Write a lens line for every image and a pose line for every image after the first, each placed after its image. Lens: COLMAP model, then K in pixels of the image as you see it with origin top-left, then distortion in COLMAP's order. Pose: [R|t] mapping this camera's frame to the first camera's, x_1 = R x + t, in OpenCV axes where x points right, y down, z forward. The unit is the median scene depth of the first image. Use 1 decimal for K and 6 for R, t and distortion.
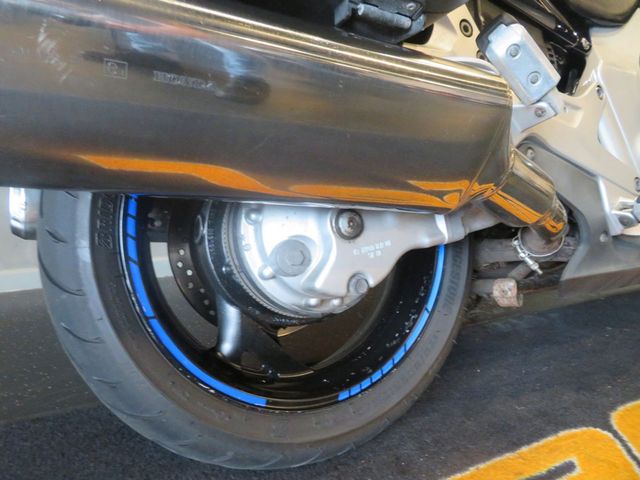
lens RADIAL K [[408.6, 0, 320.0], [0, 408.6, 240.0], [0, 0, 1]] dist [-0.006072, -0.002399]
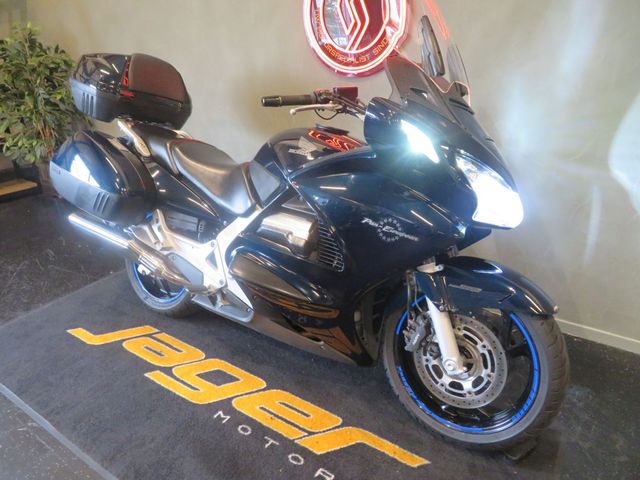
lens RADIAL K [[453.8, 0, 320.0], [0, 453.8, 240.0], [0, 0, 1]] dist [0.001753, 0.002481]
pose [[0.500233, 0.309637, -0.808636, 3.824648], [-0.123861, 0.949861, 0.287092, -1.473800], [0.856986, -0.043454, 0.513504, 0.120510]]
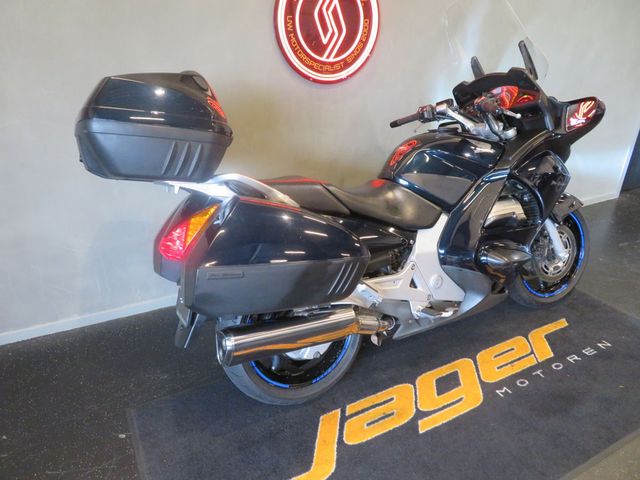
lens RADIAL K [[453.8, 0, 320.0], [0, 453.8, 240.0], [0, 0, 1]] dist [0.001753, 0.002481]
pose [[0.998387, -0.021121, 0.052700, -0.049566], [0.008186, 0.972082, 0.234499, -1.315617], [-0.056182, -0.233689, 0.970687, -1.860069]]
